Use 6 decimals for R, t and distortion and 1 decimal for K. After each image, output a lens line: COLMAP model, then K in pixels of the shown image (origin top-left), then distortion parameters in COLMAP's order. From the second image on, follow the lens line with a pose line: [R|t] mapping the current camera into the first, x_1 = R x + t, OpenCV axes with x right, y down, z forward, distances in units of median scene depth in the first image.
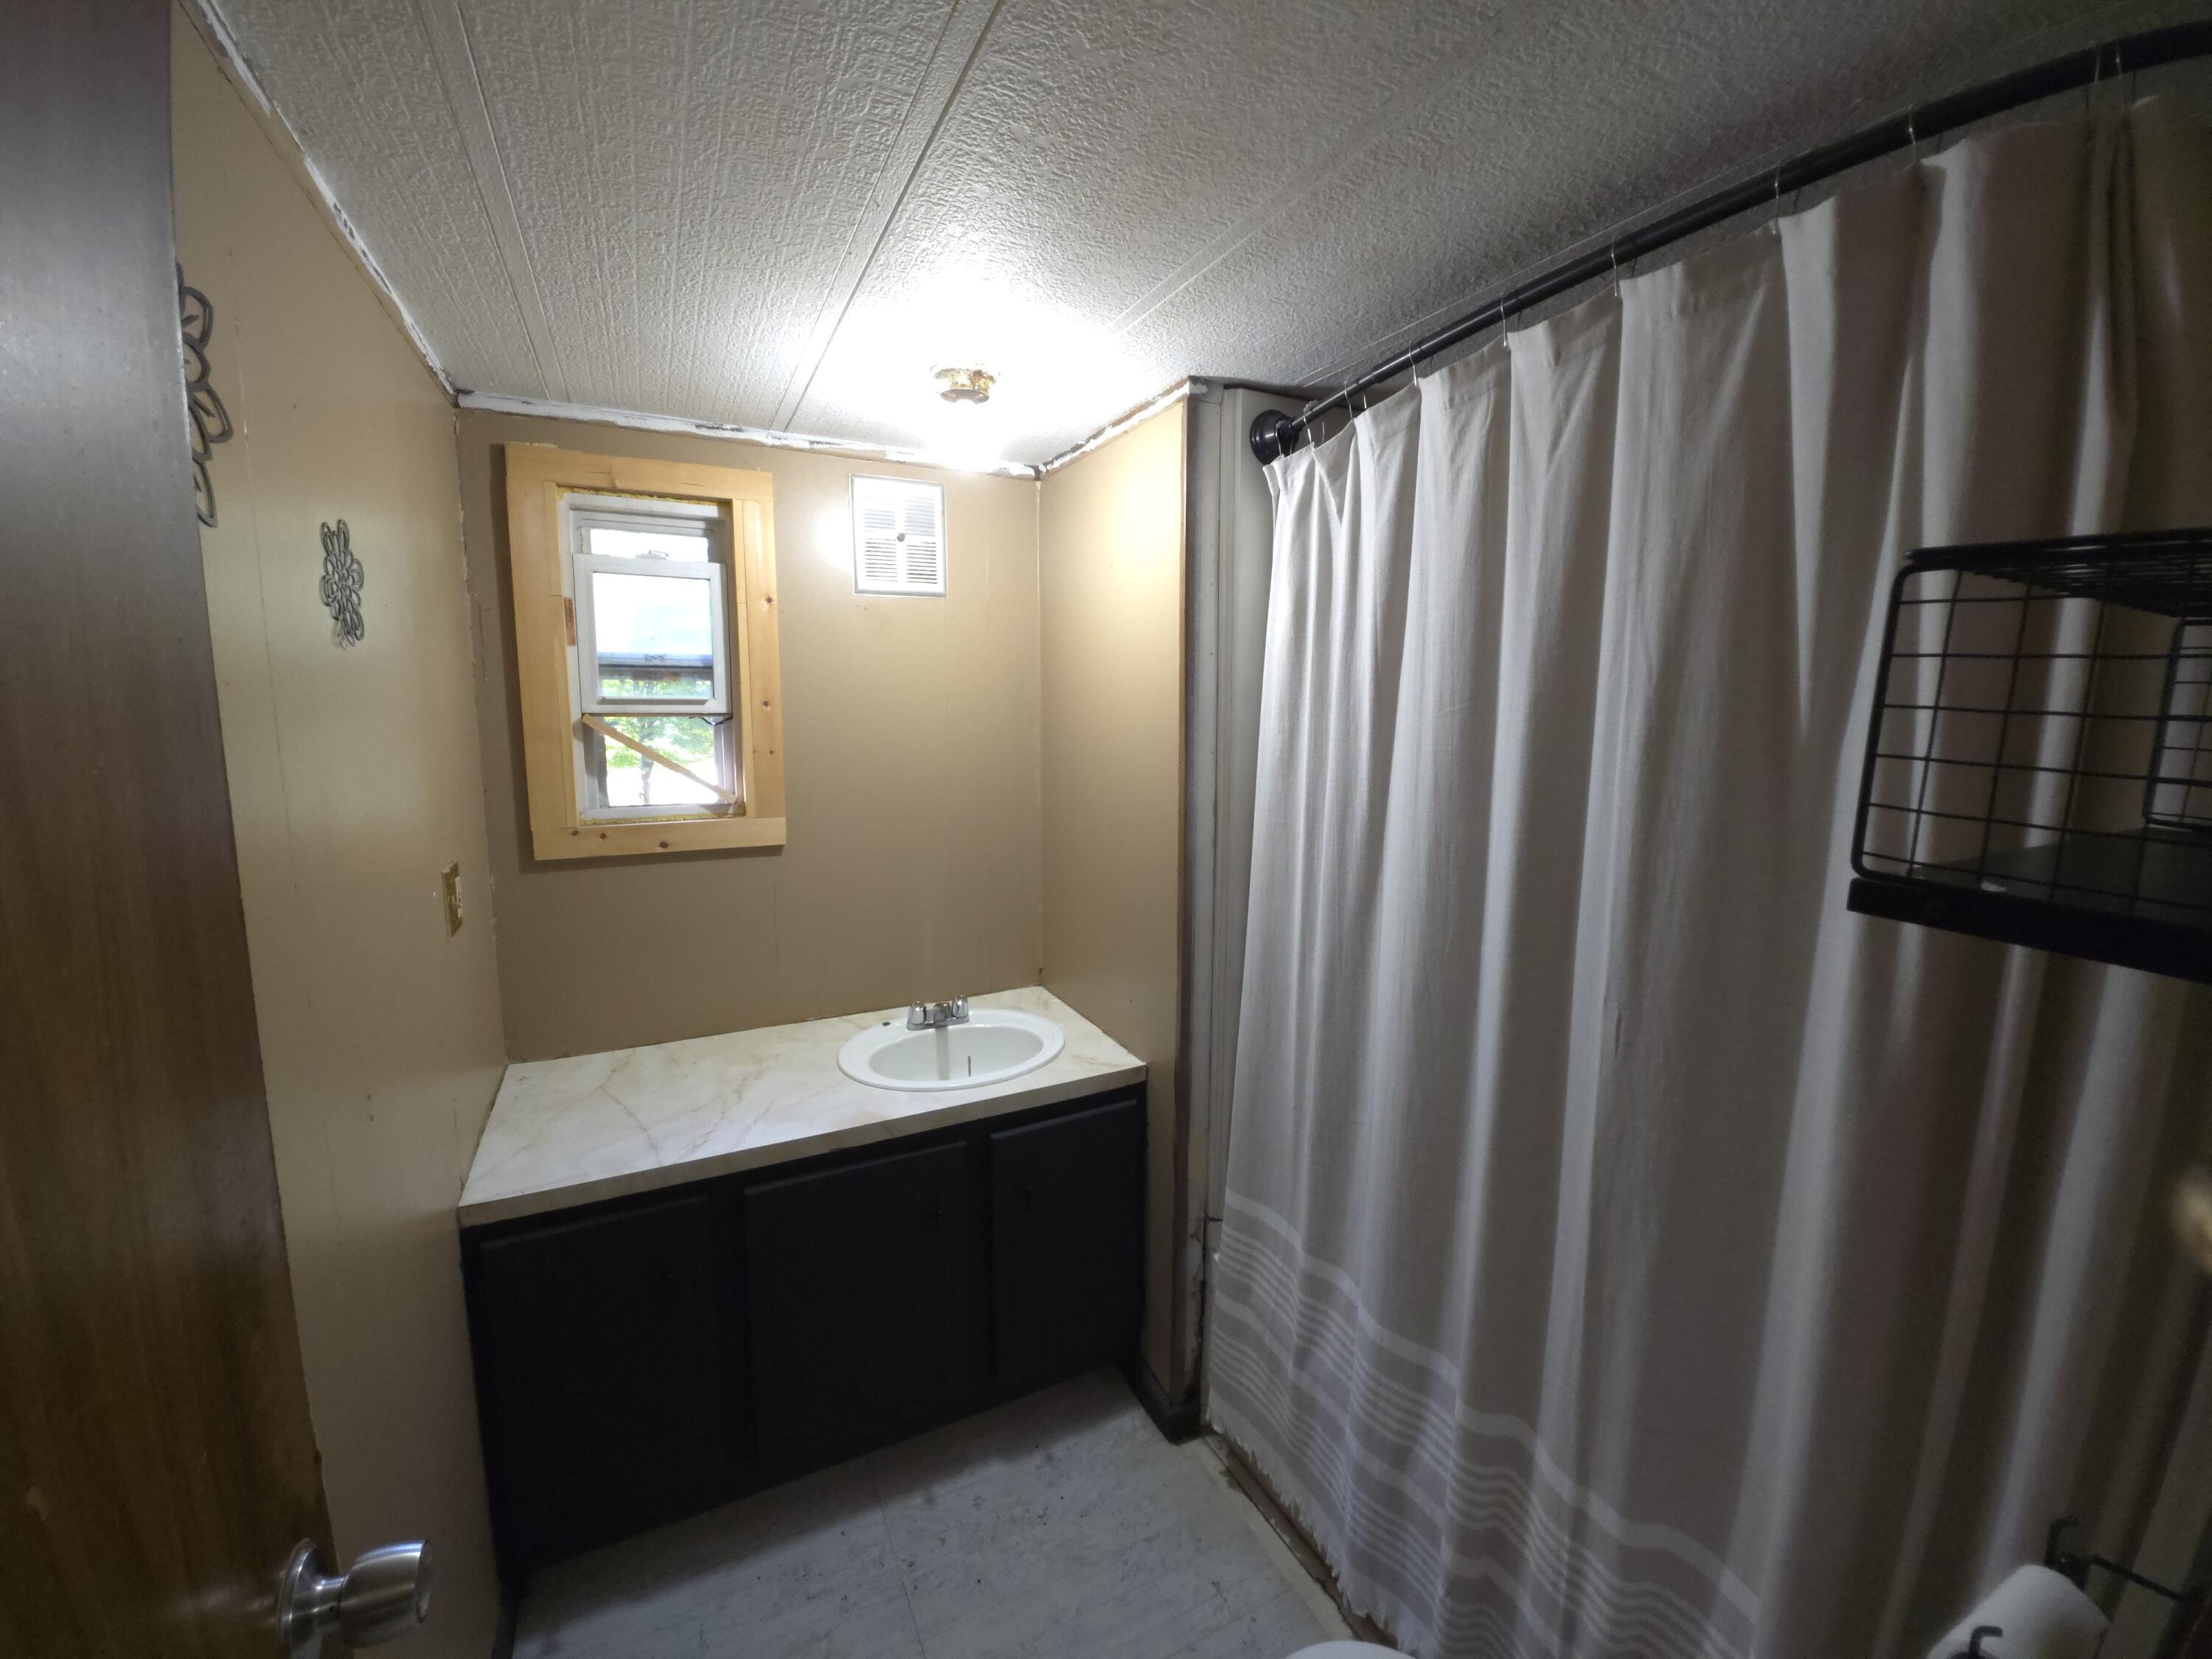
lens RADIAL K [[875.6, 0, 1081.8], [0, 875.6, 802.7], [0, 0, 1]] dist [-0.004641, -0.007981]
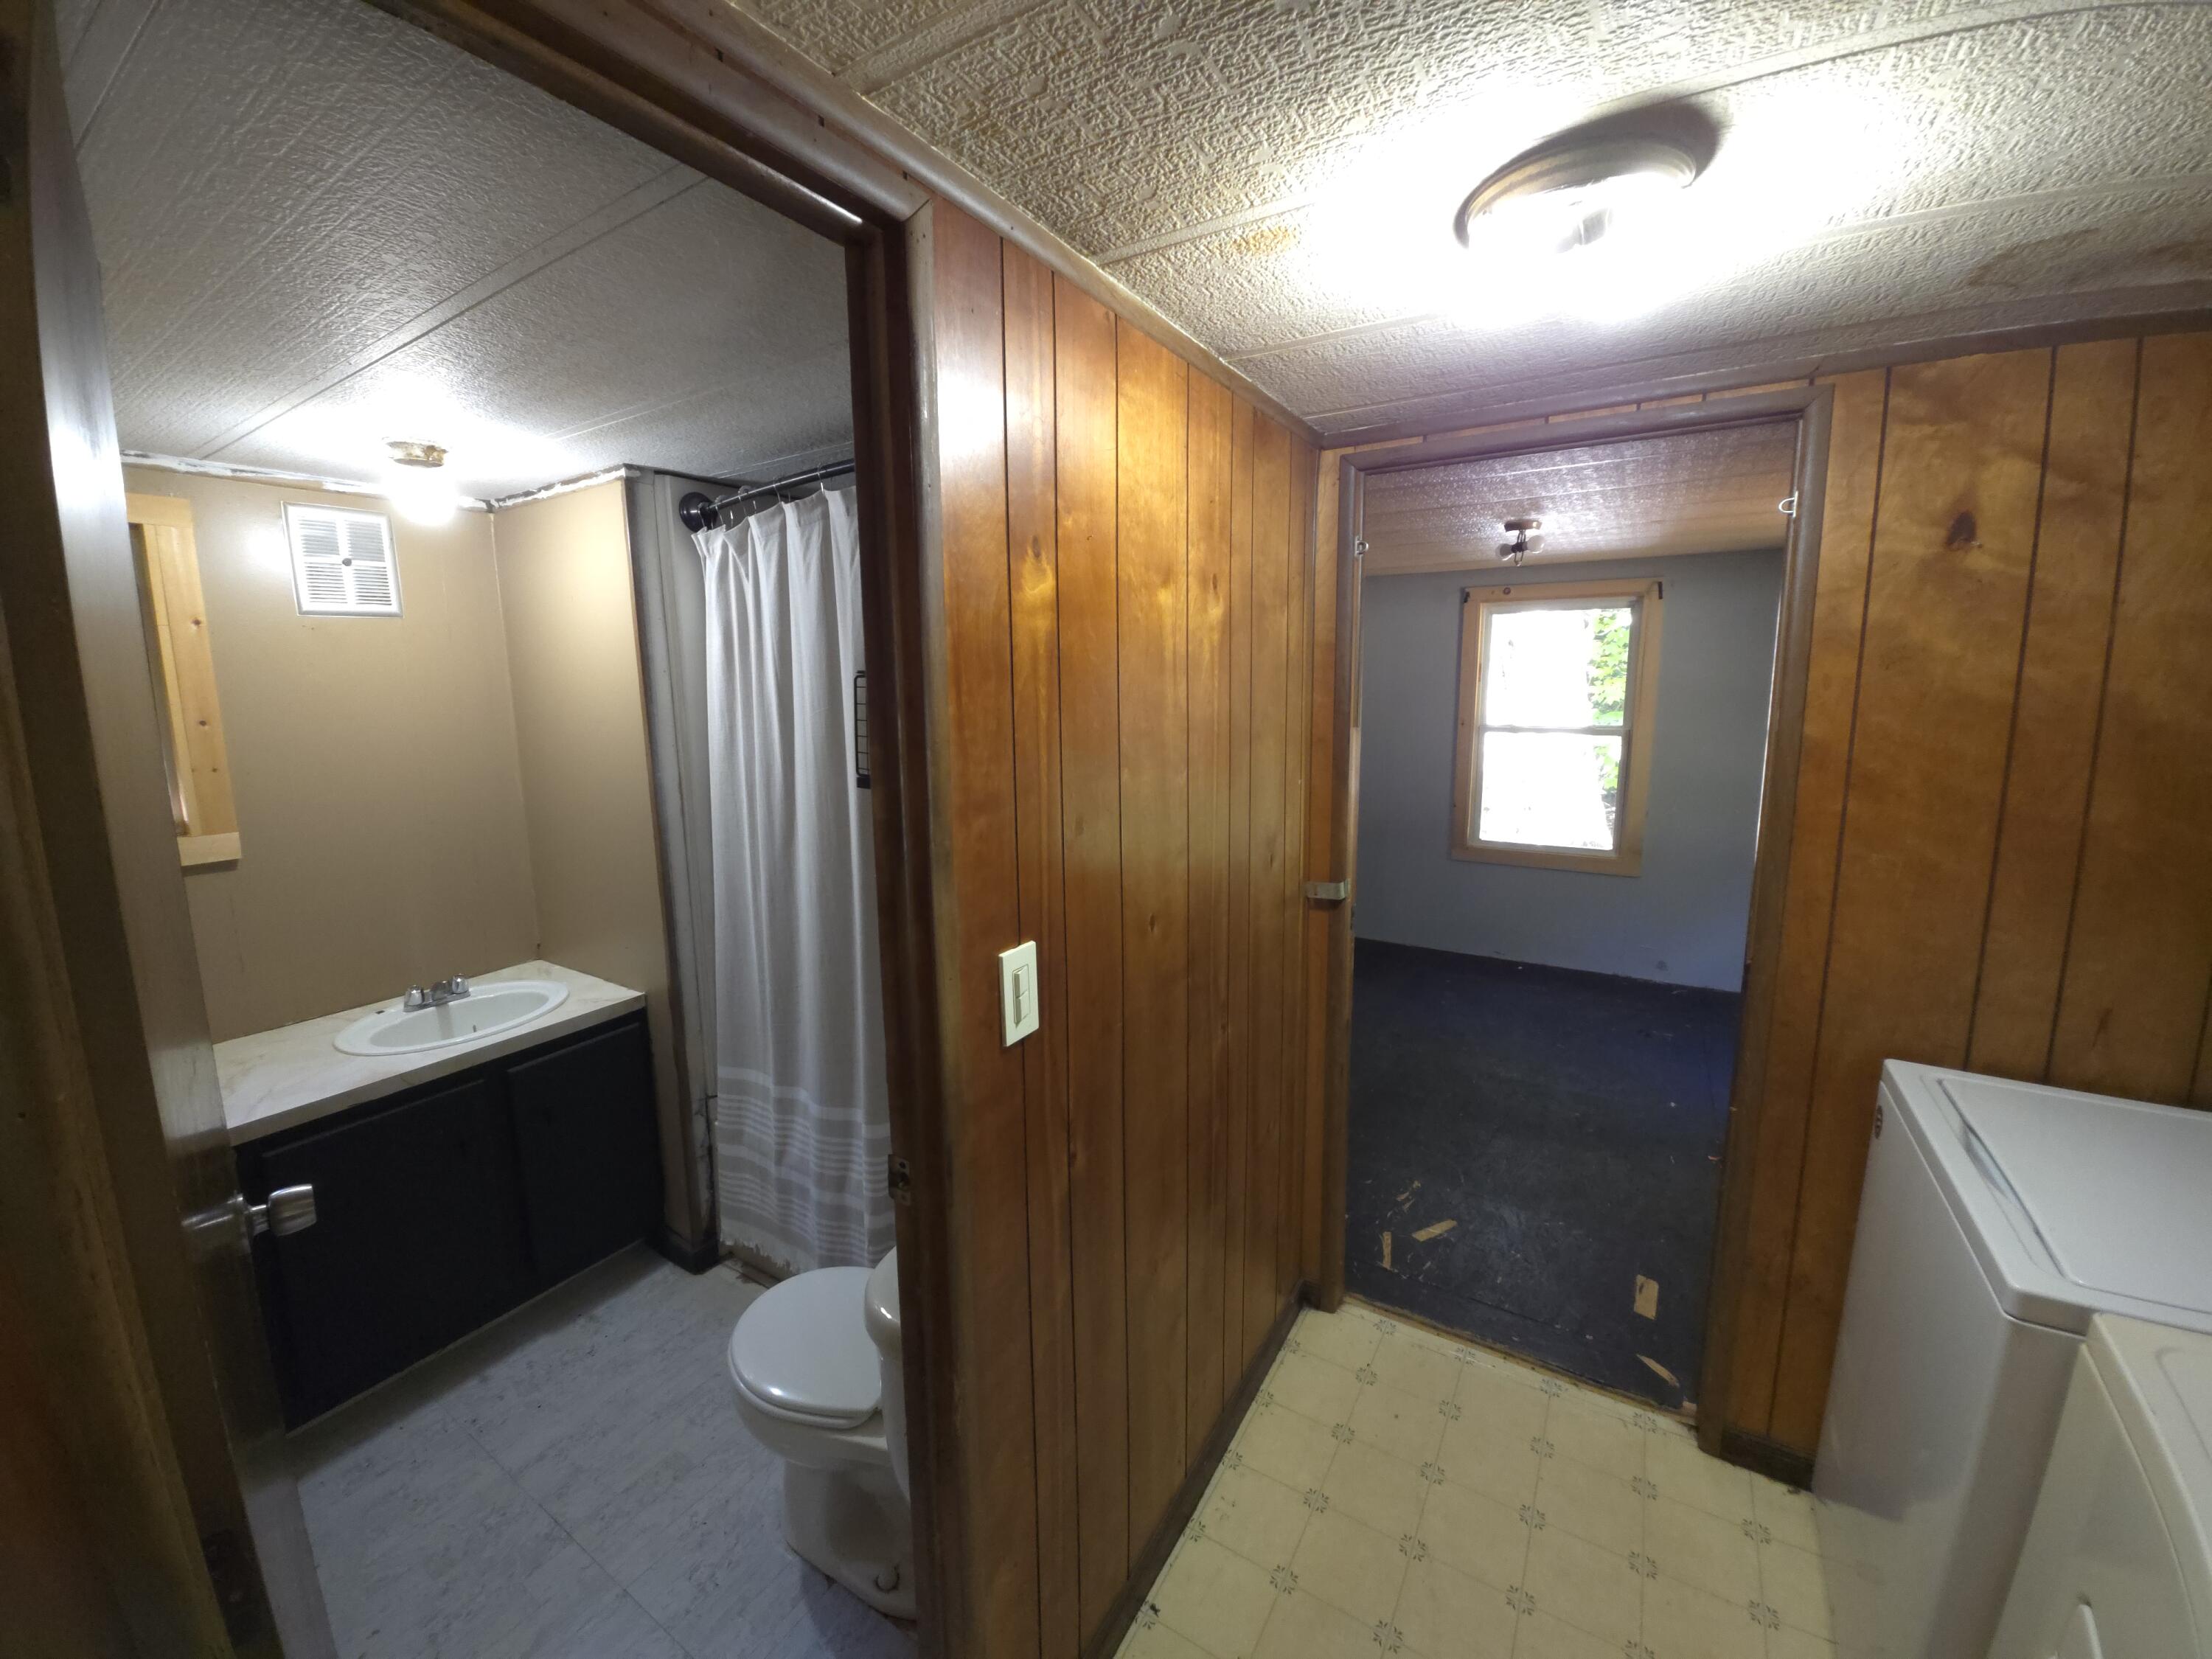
lens RADIAL K [[875.6, 0, 1081.8], [0, 875.6, 802.7], [0, 0, 1]] dist [-0.004641, -0.007981]
pose [[0.857112, -0.091136, 0.507004, -0.000299], [0.081345, 0.995822, 0.041485, 0.023522], [-0.508667, 0.005685, 0.860945, -0.432522]]
